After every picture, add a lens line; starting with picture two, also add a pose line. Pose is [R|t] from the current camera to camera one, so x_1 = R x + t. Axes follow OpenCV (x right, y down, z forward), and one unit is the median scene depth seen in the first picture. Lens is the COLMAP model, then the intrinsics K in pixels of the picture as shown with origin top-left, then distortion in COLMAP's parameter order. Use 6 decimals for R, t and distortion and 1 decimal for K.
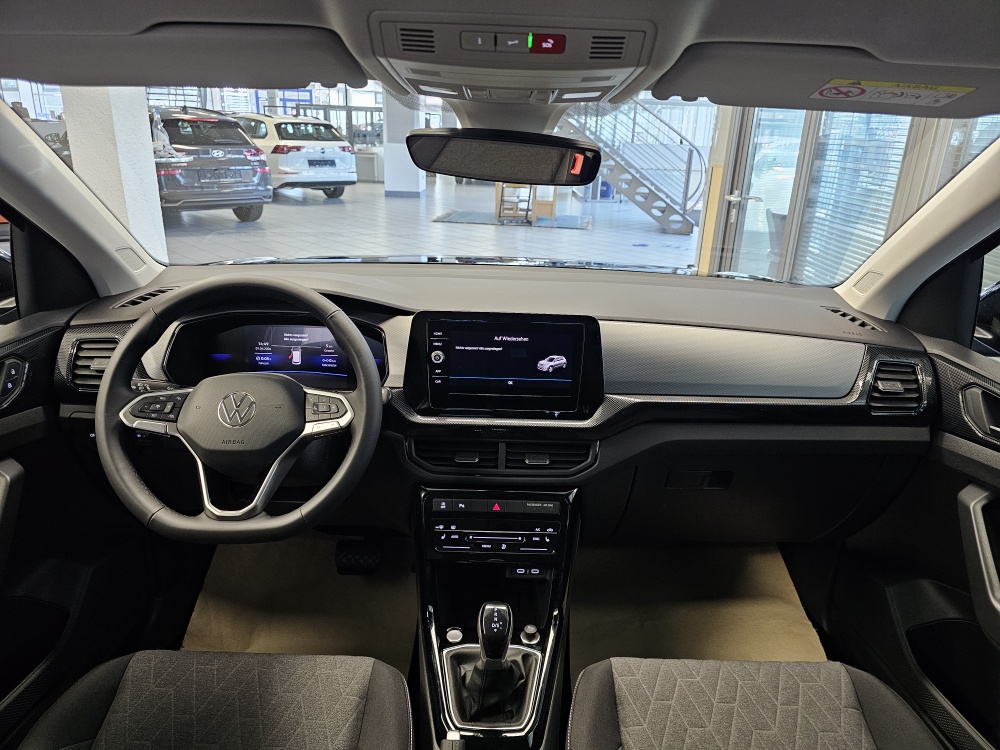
lens RADIAL K [[672.5, 0, 500.0], [0, 672.5, 375.0], [0, 0, 1]] dist [0.084762, -0.083048]
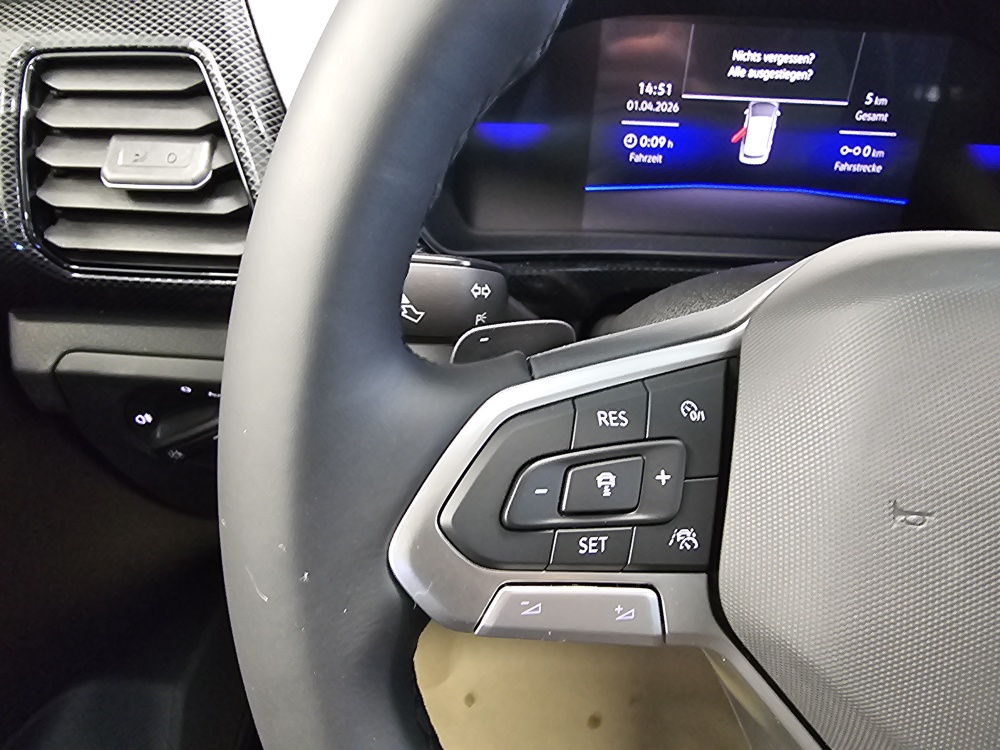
lens RADIAL K [[675.4, 0, 487.0], [0, 675.4, 371.4], [0, 0, 1]] dist [-0.000052, 0.000164]
pose [[0.999900, 0.014099, -0.000732, -0.464335], [-0.013168, 0.950050, 0.311821, -0.022037], [0.005092, -0.311780, 0.950141, 0.759597]]
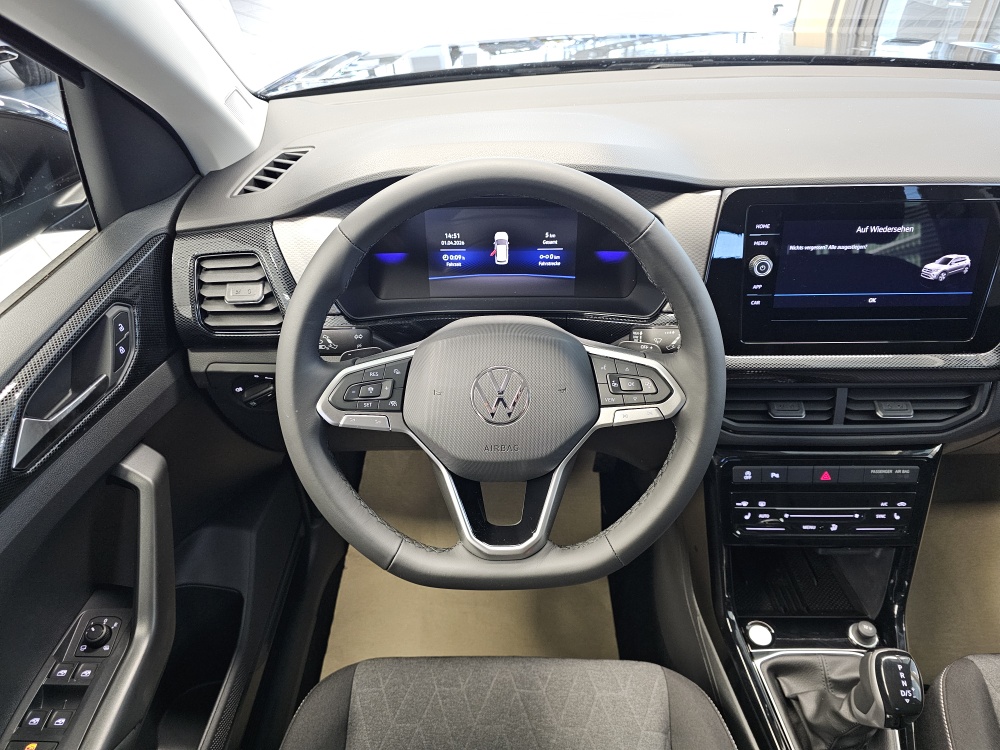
lens RADIAL K [[672.5, 0, 500.0], [0, 672.5, 375.0], [0, 0, 1]] dist [0.084762, -0.083048]
pose [[0.999156, -0.031620, -0.026226, -0.320260], [0.038539, 0.942547, 0.331844, -0.149613], [0.014227, -0.332575, 0.942970, 0.366411]]
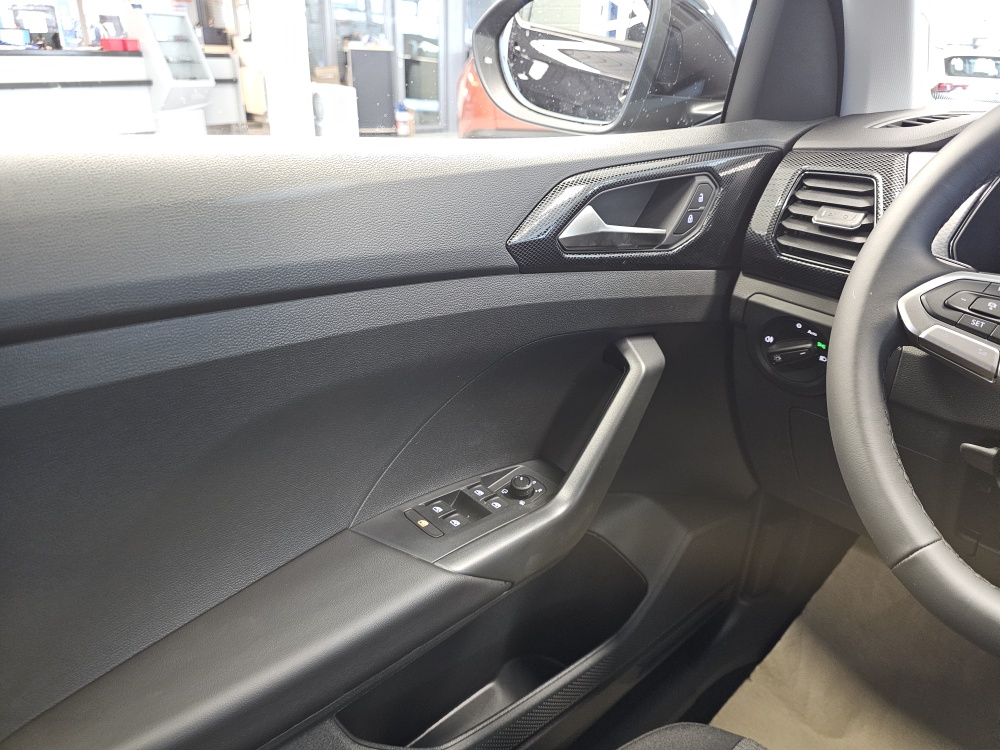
lens RADIAL K [[679.1, 0, 500.0], [0, 679.1, 375.0], [0, 0, 1]] dist [0.047300, -0.079175]
pose [[0.688673, 0.292321, -0.663534, -0.368143], [-0.252482, 0.954536, 0.158475, 0.085164], [0.679693, 0.058393, 0.731169, 0.432141]]
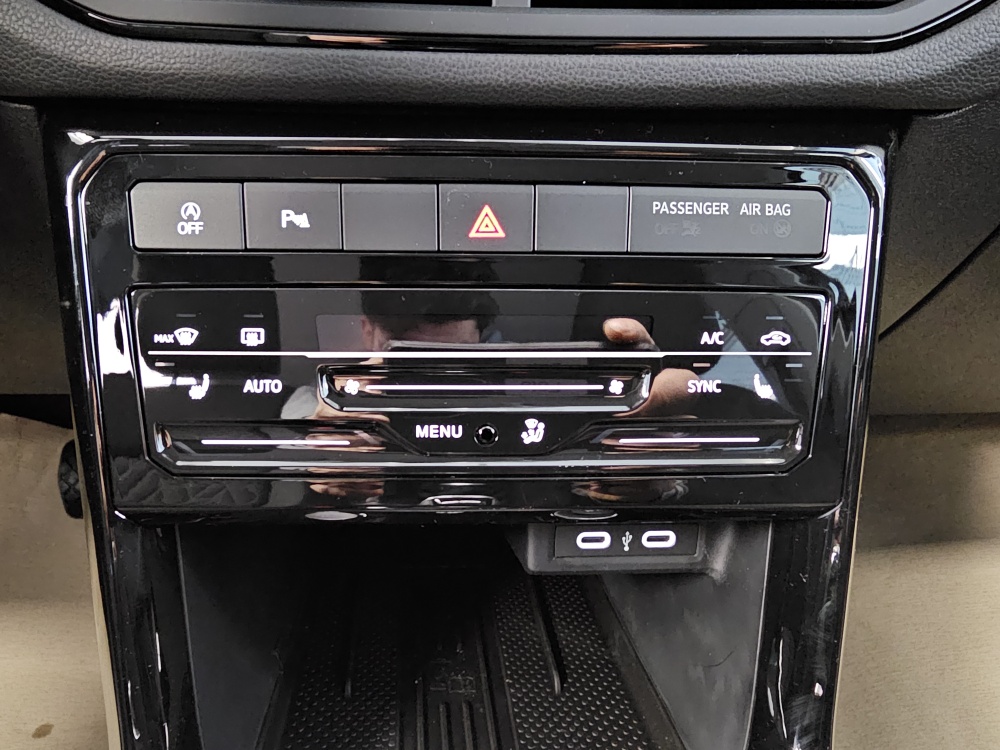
lens RADIAL K [[679.1, 0, 453.0], [0, 679.1, 376.5], [0, 0, 1]] dist [0.001377, 0.001040]
pose [[0.999266, -0.026821, 0.027366, -0.020627], [0.022587, 0.989212, 0.144742, 0.210600], [-0.030953, -0.144018, 0.989091, 0.815633]]
